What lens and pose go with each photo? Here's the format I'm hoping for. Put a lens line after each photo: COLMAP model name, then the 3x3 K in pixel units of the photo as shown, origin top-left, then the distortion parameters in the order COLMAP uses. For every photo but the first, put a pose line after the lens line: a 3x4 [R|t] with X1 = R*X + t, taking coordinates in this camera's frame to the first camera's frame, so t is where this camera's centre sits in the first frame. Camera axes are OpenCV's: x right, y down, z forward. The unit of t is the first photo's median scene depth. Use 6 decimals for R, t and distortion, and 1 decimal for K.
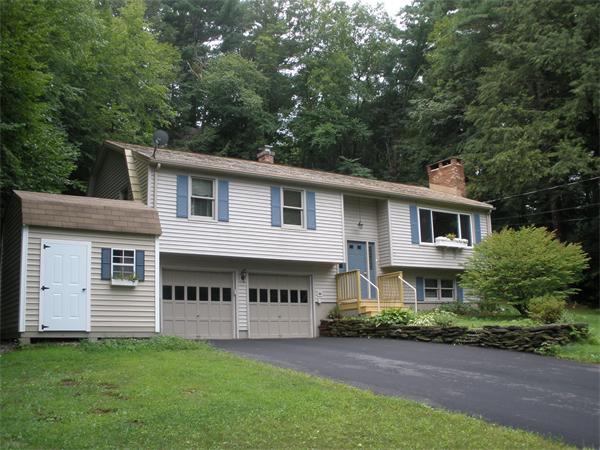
lens RADIAL K [[646.8, 0, 300.0], [0, 646.8, 225.0], [0, 0, 1]] dist [-0.319833, 0.426140]
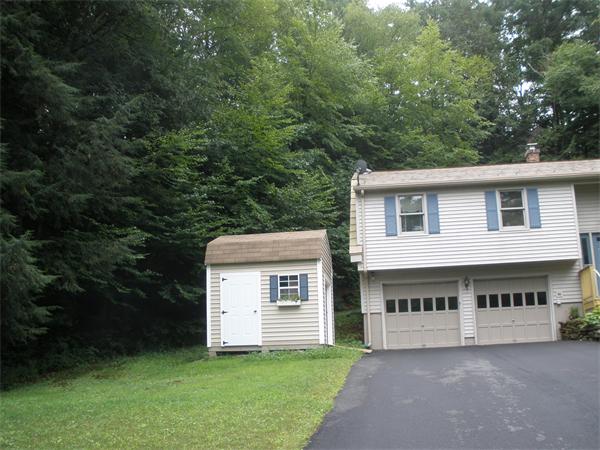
lens RADIAL K [[646.8, 0, 300.0], [0, 646.8, 225.0], [0, 0, 1]] dist [-0.319833, 0.426140]
pose [[0.743849, -0.136453, -0.654270, 0.371997], [0.125140, 0.990059, -0.064211, 0.018550], [0.656528, -0.034112, 0.753530, 0.078831]]
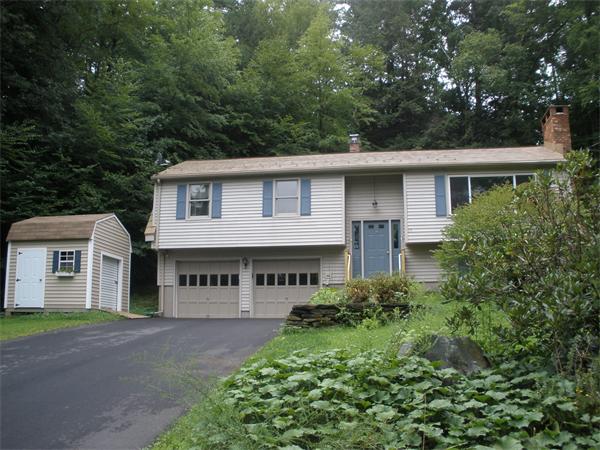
lens RADIAL K [[646.8, 0, 300.0], [0, 646.8, 225.0], [0, 0, 1]] dist [-0.319833, 0.426140]
pose [[0.732208, -0.094336, -0.674517, 0.741929], [0.104814, 0.994171, -0.025263, 0.049712], [0.672968, -0.052201, 0.737827, 0.220310]]
